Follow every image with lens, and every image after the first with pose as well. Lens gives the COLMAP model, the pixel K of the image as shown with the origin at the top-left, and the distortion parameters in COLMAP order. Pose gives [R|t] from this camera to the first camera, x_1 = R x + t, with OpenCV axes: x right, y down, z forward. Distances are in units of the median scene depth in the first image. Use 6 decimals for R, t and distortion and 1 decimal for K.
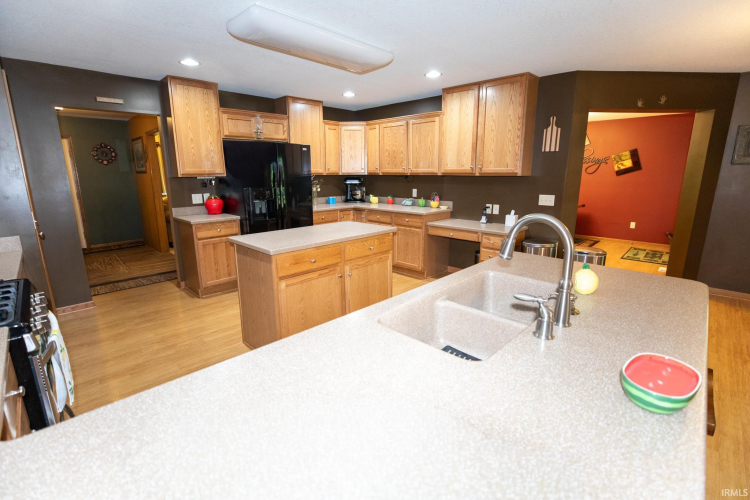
lens RADIAL K [[340.0, 0, 375.7], [0, 340.0, 248.8], [0, 0, 1]] dist [-0.024881, -0.000683]
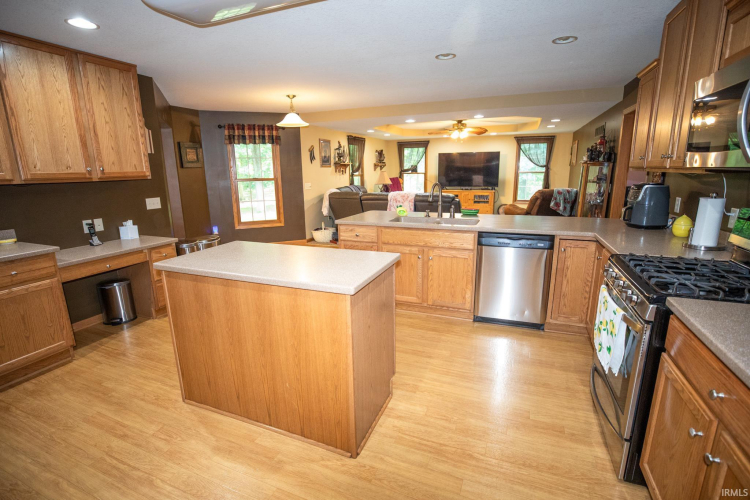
lens RADIAL K [[340.0, 0, 375.1], [0, 340.0, 249.2], [0, 0, 1]] dist [-0.024881, -0.000683]
pose [[-0.359736, -0.201658, 0.911002, -0.596495], [0.224853, 0.928854, 0.294399, -0.154731], [-0.905556, 0.310747, -0.288799, 0.705817]]
